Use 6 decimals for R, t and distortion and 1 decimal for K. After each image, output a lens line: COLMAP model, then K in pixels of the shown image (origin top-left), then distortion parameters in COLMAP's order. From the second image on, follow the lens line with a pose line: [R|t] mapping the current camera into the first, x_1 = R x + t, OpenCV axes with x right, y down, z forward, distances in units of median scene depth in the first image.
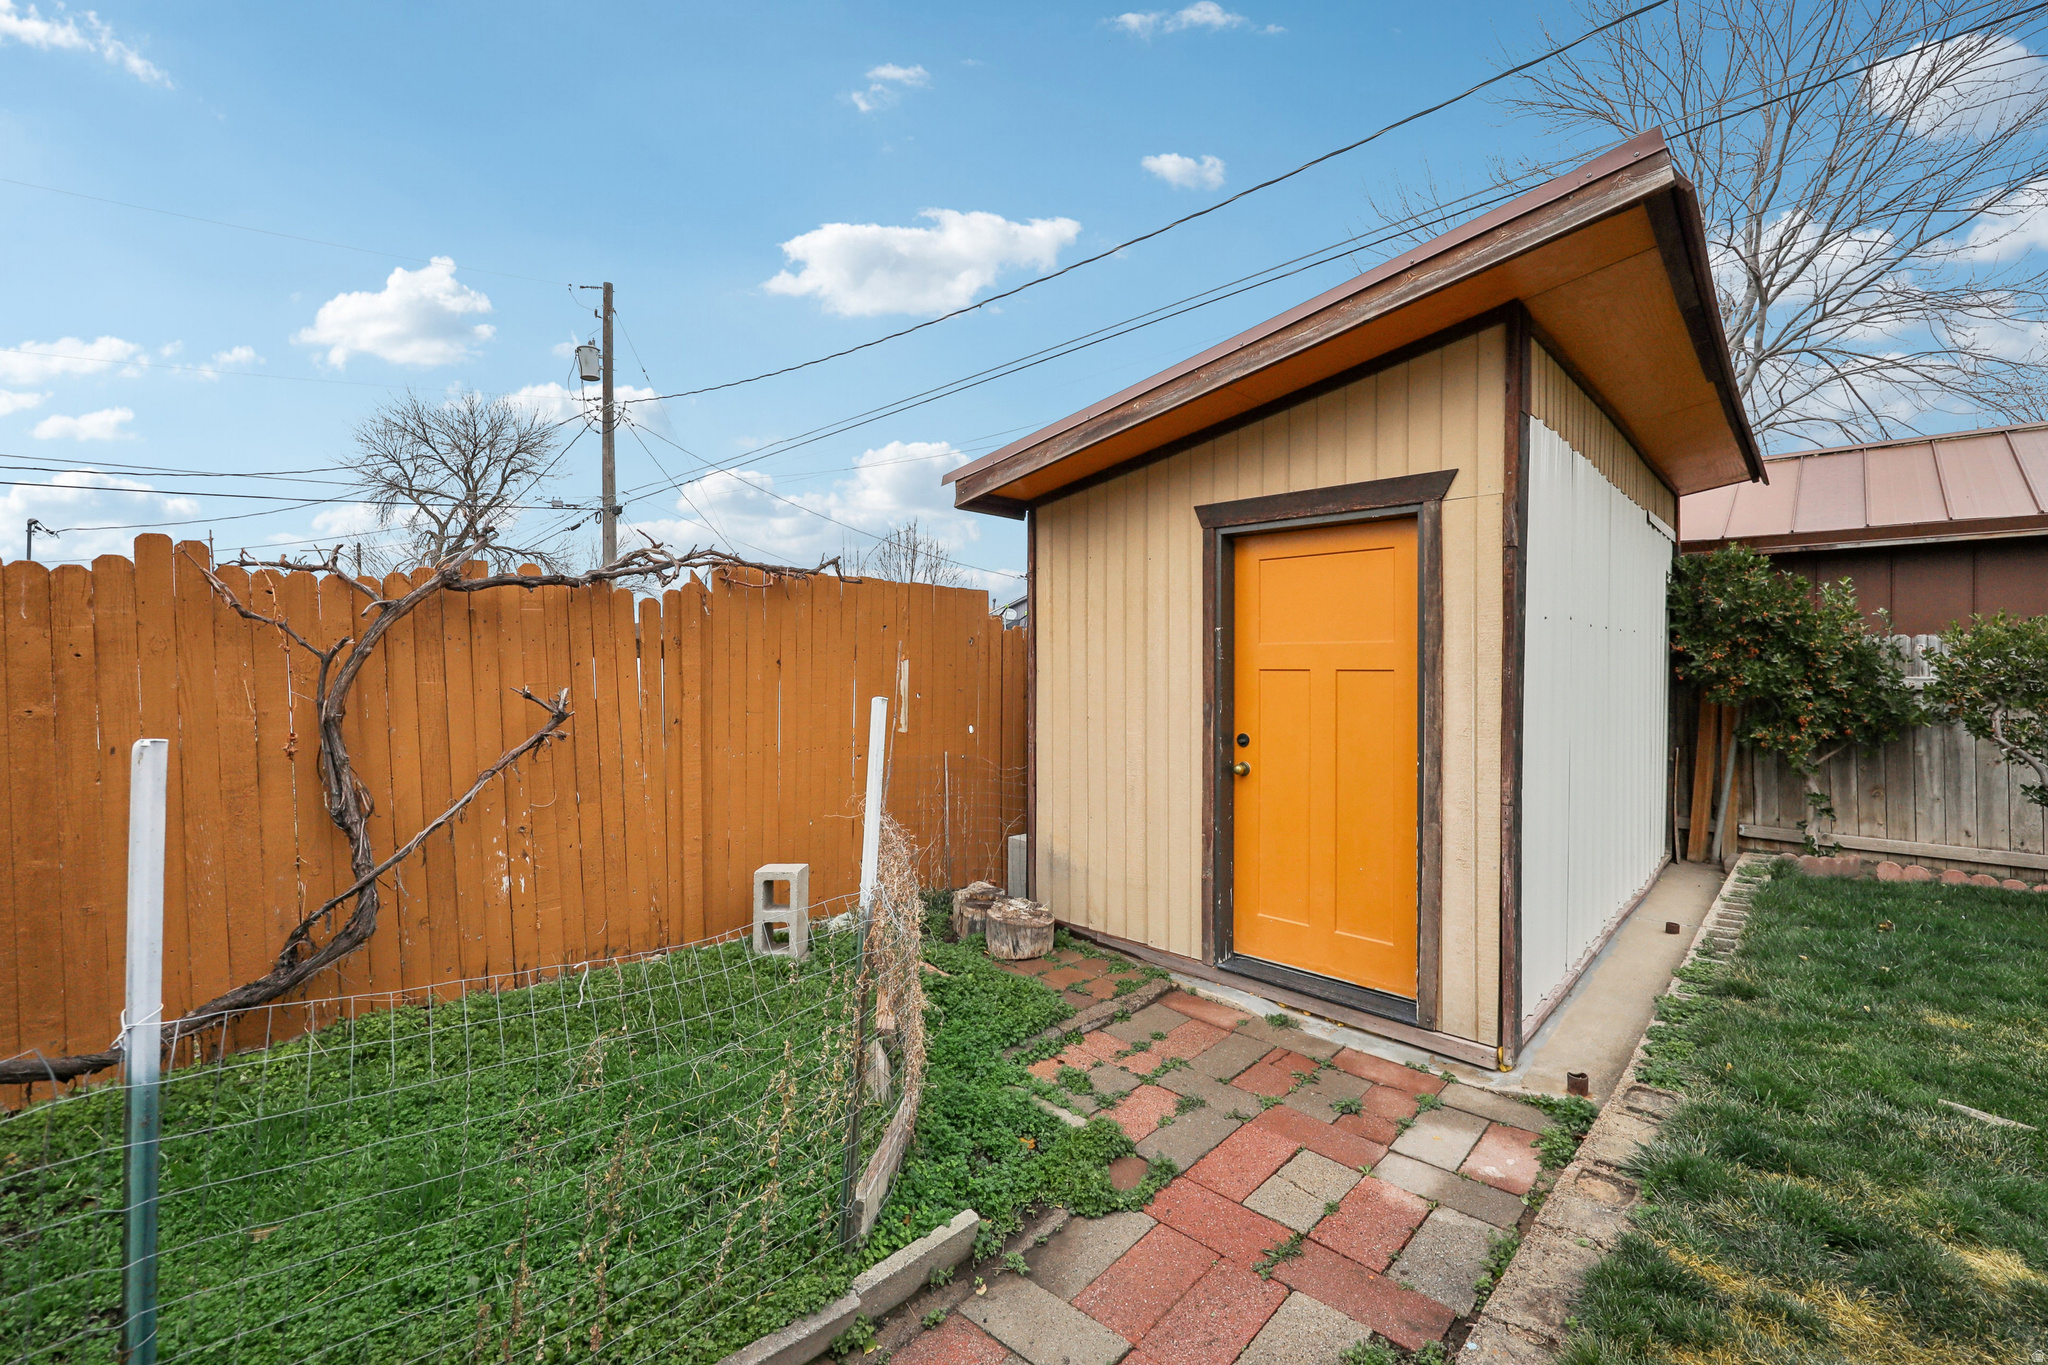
lens RADIAL K [[813.6, 0, 1033.2], [0, 813.6, 677.2], [0, 0, 1]] dist [-0.002191, -0.000056]
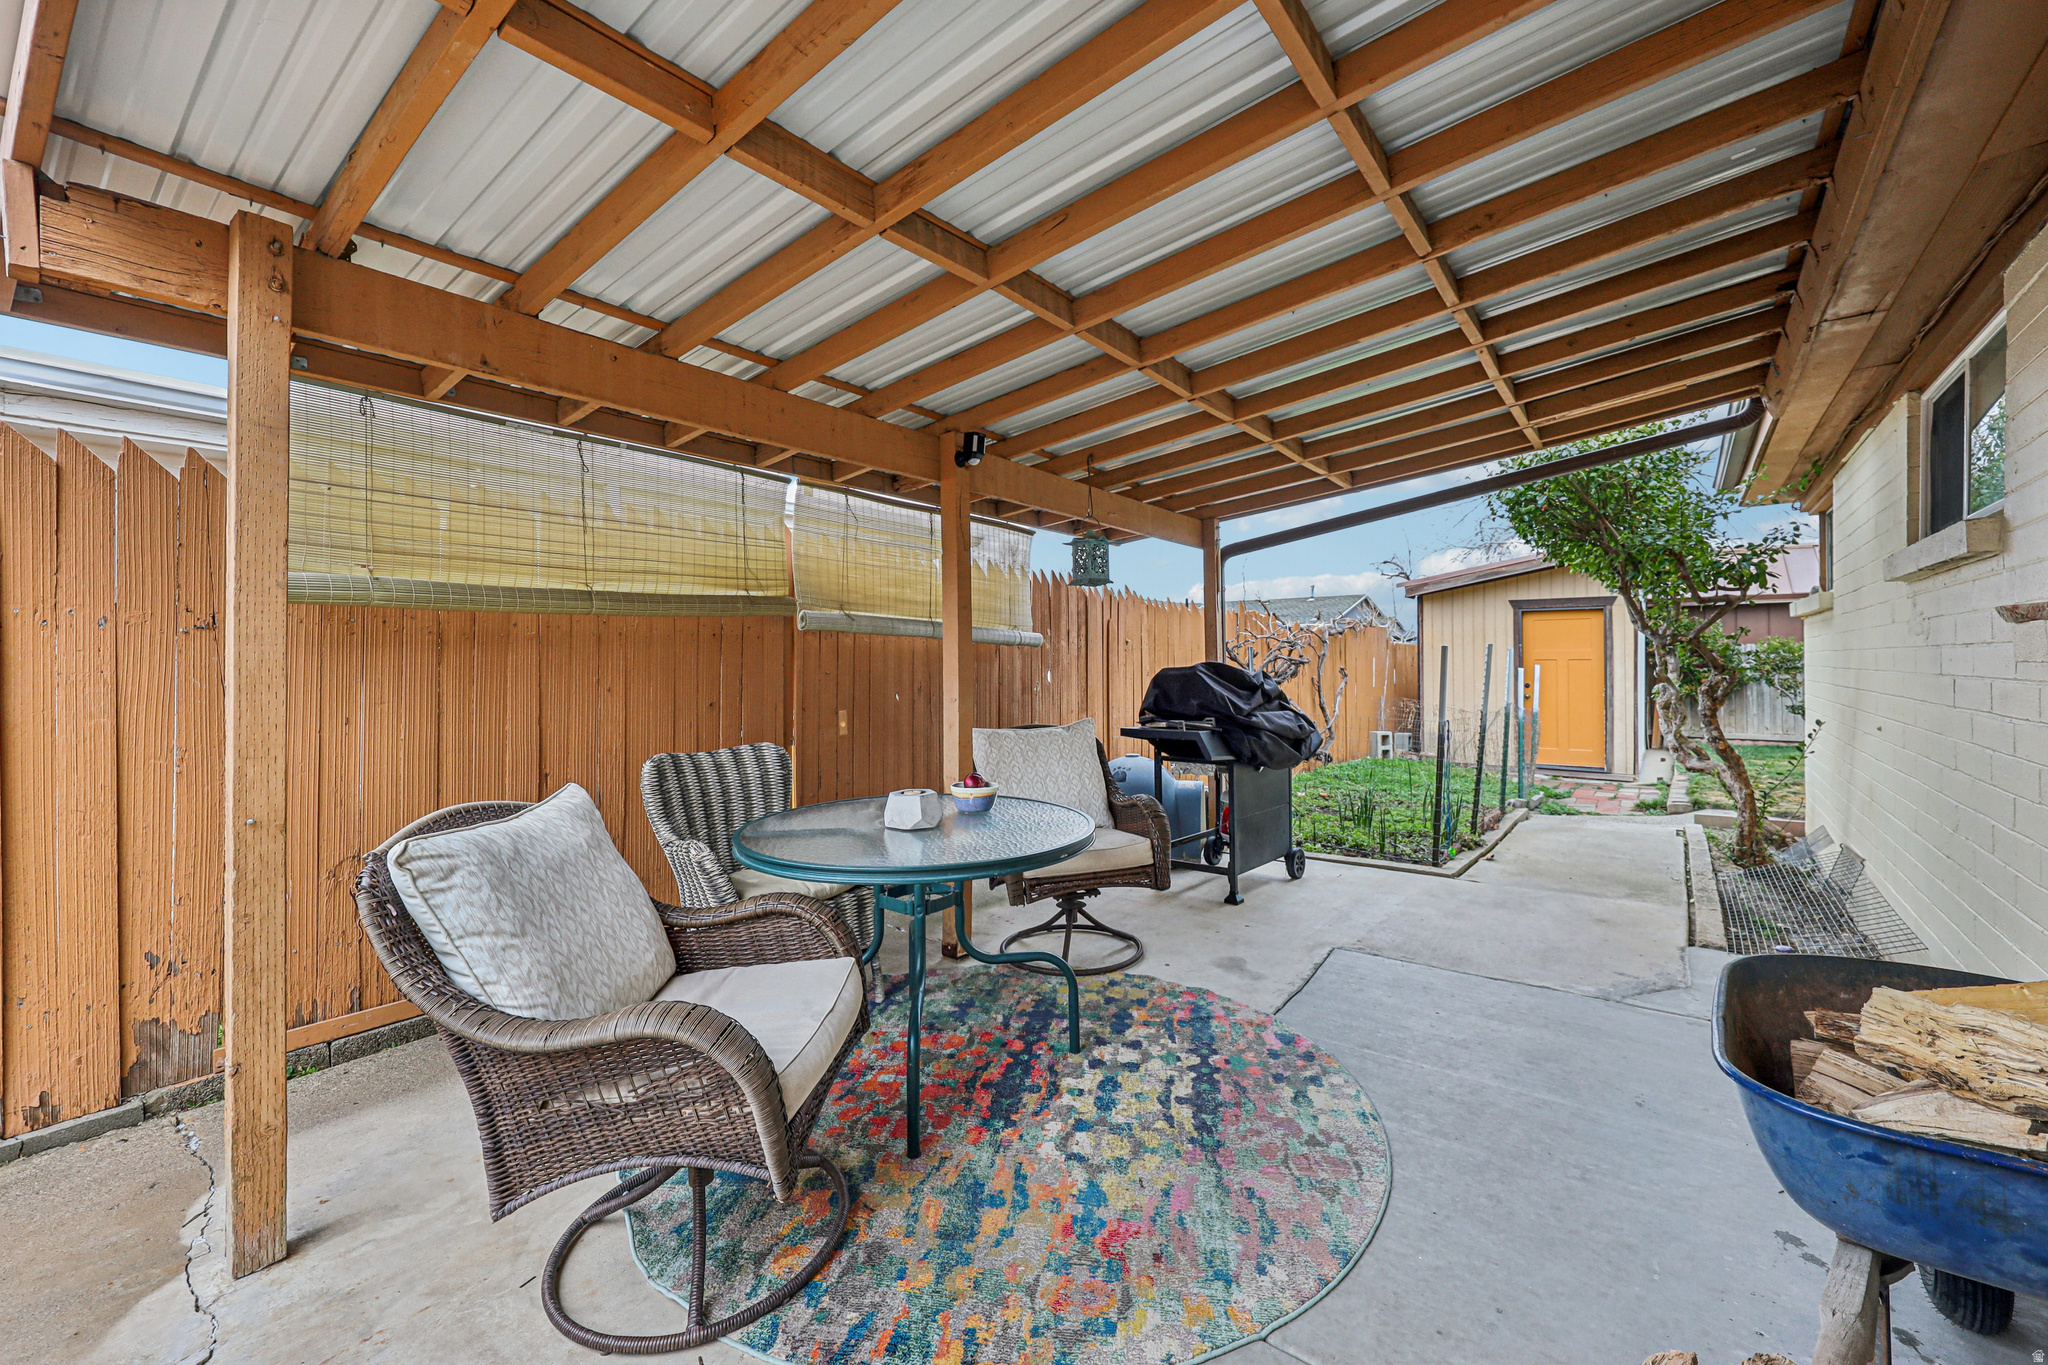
lens RADIAL K [[813.6, 0, 1022.1], [0, 813.6, 671.7], [0, 0, 1]] dist [-0.002191, -0.000056]
pose [[0.993845, -0.008457, 0.110460, -1.327479], [0.009498, 0.999915, -0.008903, 0.029263], [-0.110375, 0.009898, 0.993841, -1.168453]]
